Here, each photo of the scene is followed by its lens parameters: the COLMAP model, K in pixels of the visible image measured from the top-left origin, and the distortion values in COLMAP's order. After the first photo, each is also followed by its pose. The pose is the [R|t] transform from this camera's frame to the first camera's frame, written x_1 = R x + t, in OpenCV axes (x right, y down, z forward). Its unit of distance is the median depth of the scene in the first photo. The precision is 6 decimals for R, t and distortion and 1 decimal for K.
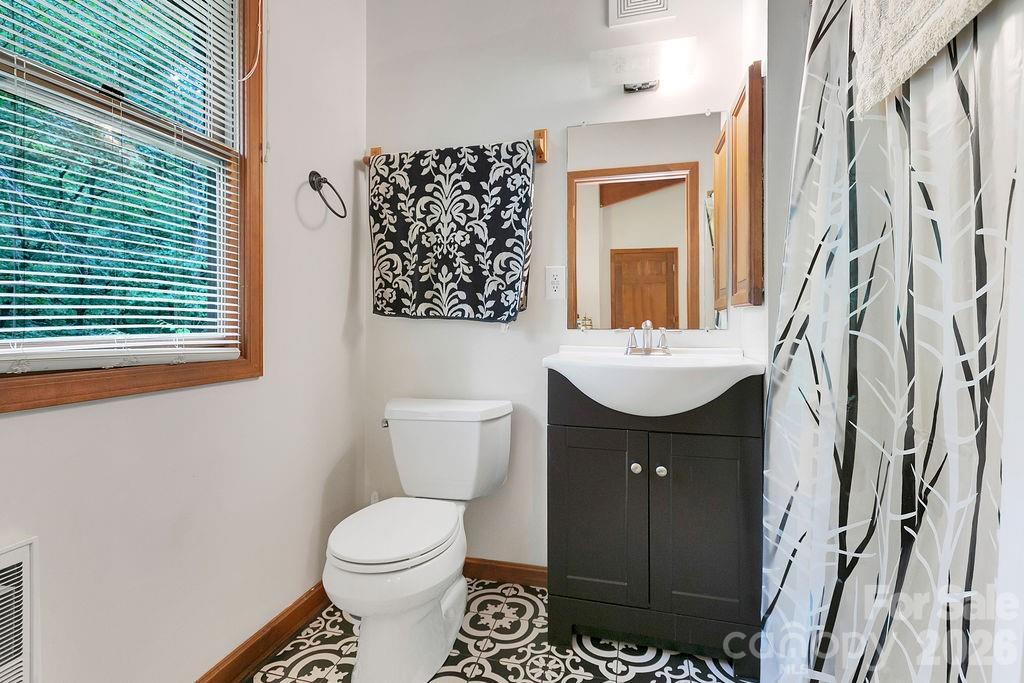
lens RADIAL K [[468.9, 0, 502.0], [0, 468.9, 322.3], [0, 0, 1]] dist [0.003574, -0.000236]
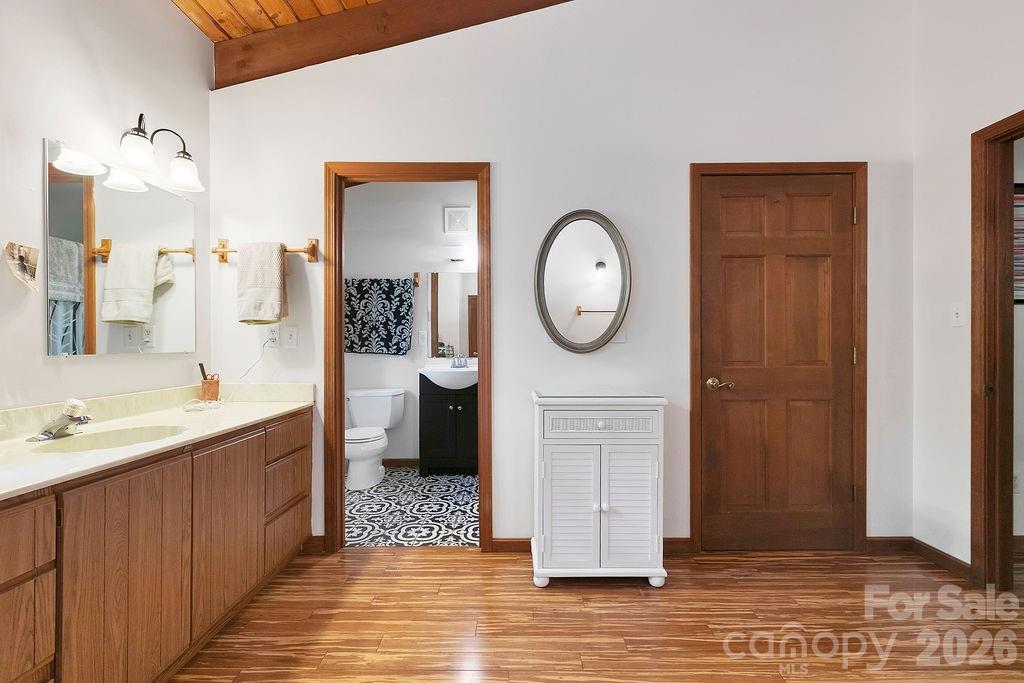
lens RADIAL K [[468.9, 0, 512.9], [0, 468.9, 343.2], [0, 0, 1]] dist [0.003574, -0.000236]
pose [[0.959595, -0.000015, 0.281386, -0.116683], [-0.000517, 0.999998, 0.001815, -0.063638], [-0.281385, -0.001887, 0.959593, -1.399645]]
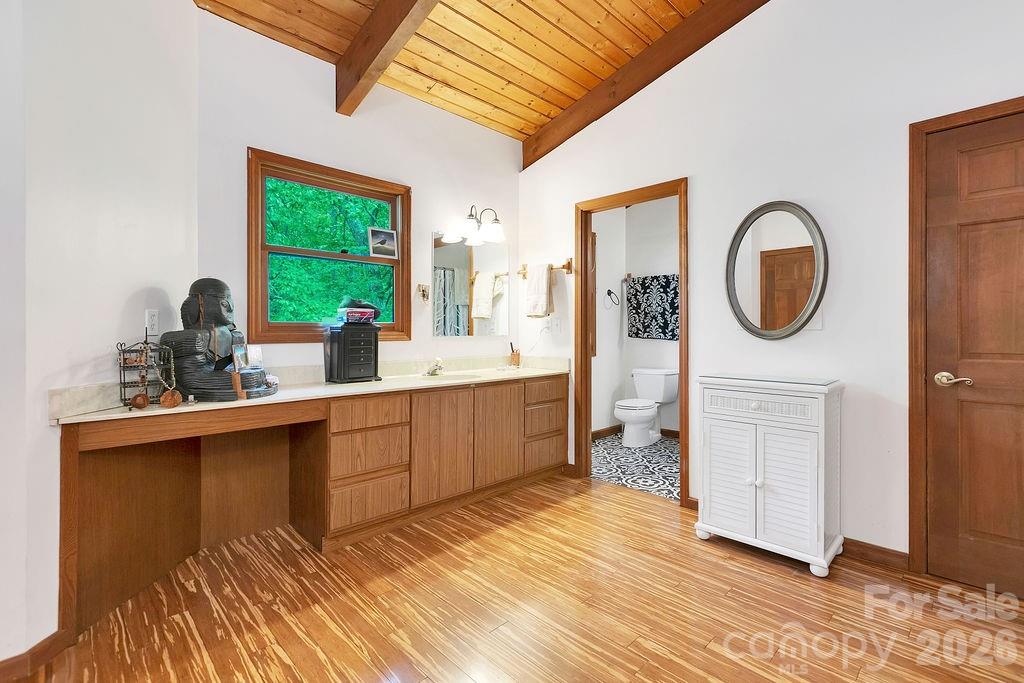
lens RADIAL K [[468.9, 0, 527.2], [0, 468.9, 326.7], [0, 0, 1]] dist [0.003574, -0.000236]
pose [[0.882215, -0.003318, -0.470835, 0.516755], [0.001334, 0.999989, -0.004548, -0.066537], [0.470845, 0.003384, 0.882210, -1.770036]]
